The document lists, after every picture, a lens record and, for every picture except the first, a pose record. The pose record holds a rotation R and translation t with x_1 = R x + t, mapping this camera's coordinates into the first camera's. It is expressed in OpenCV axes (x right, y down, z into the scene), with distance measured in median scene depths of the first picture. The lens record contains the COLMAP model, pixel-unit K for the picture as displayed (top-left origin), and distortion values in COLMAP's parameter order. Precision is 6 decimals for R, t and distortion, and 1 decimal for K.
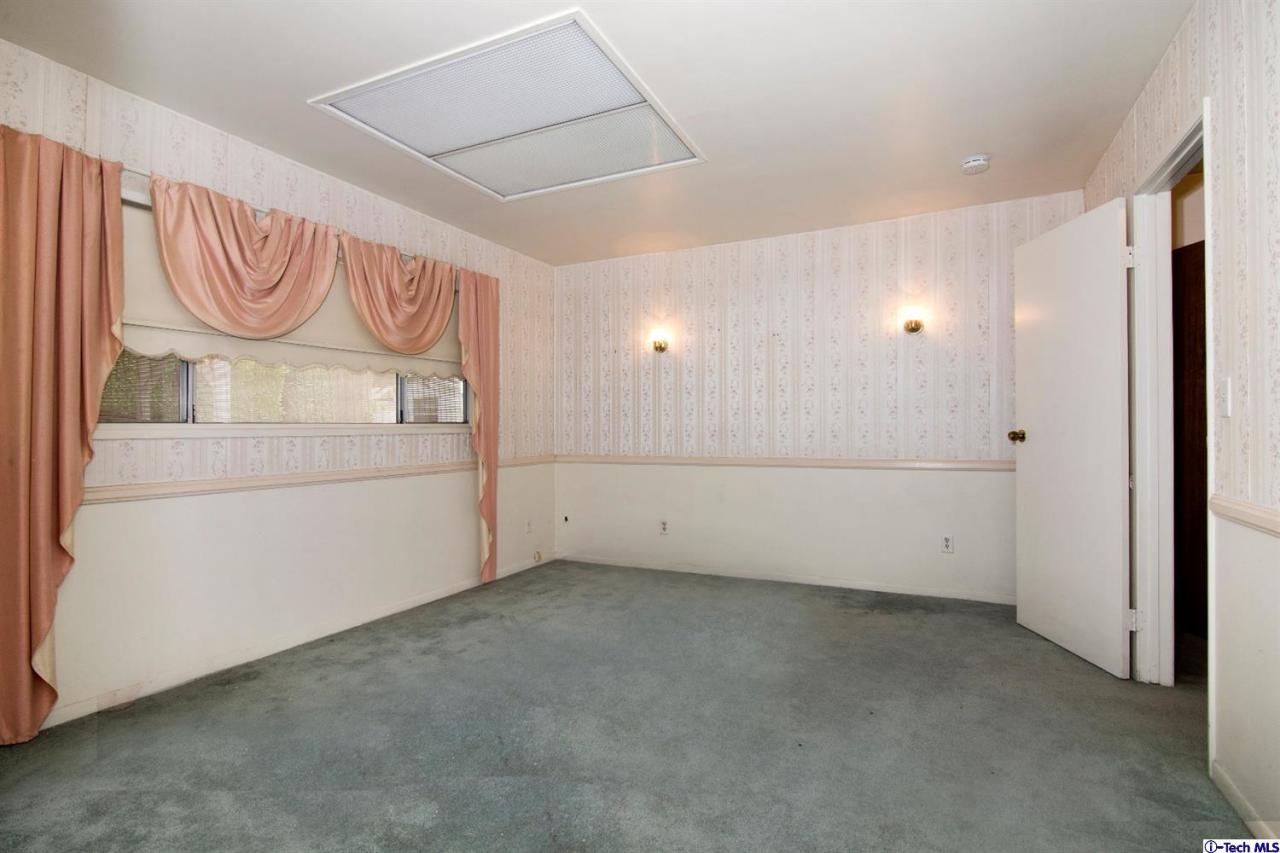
lens RADIAL K [[641.0, 0, 641.9], [0, 641.0, 449.0], [0, 0, 1]] dist [-0.000630, -0.000265]
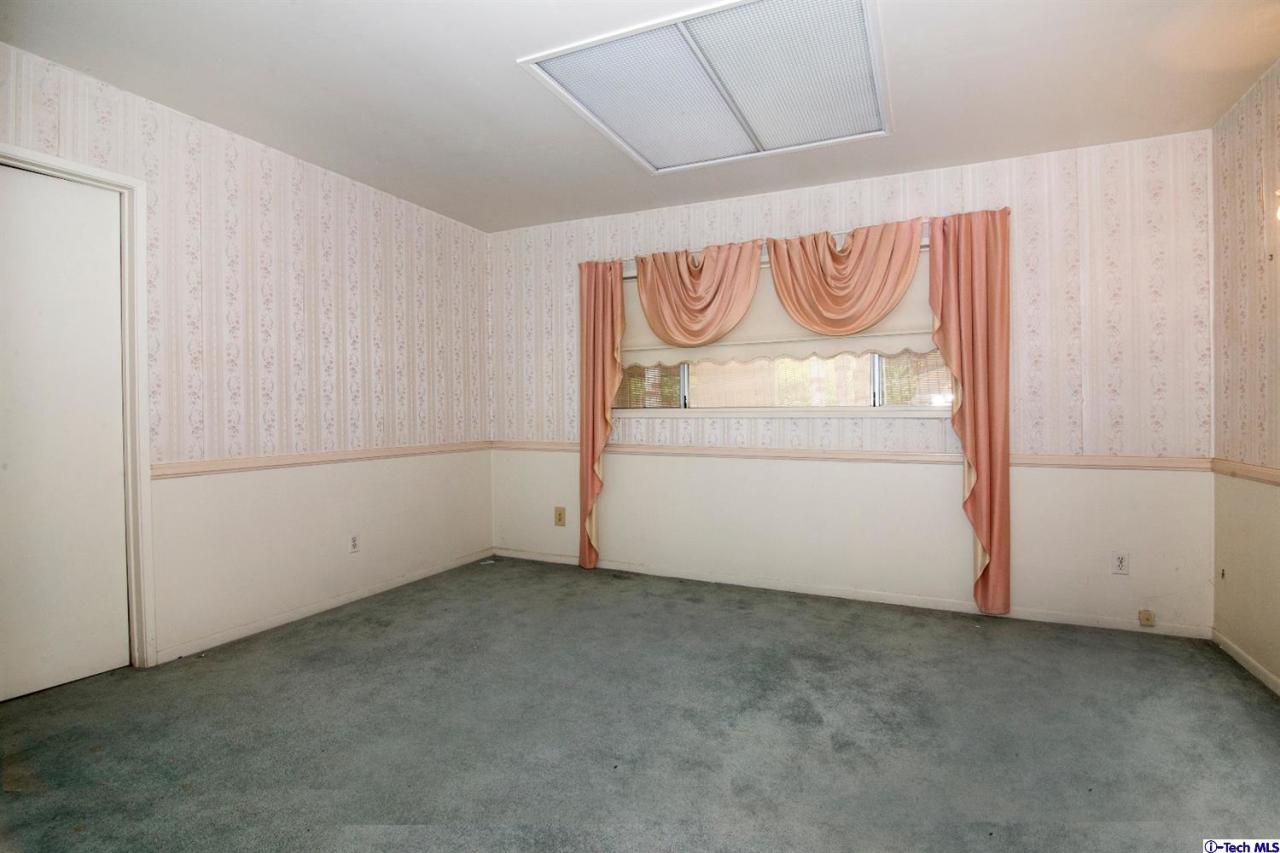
lens RADIAL K [[627.3, 0, 633.7], [0, 627.3, 416.1], [0, 0, 1]] dist [-0.001317, -0.000874]
pose [[0.031455, 0.011679, -0.999437, 0.839790], [-0.028520, 0.999535, 0.010783, -0.038483], [0.999098, 0.028164, 0.031773, 0.955360]]
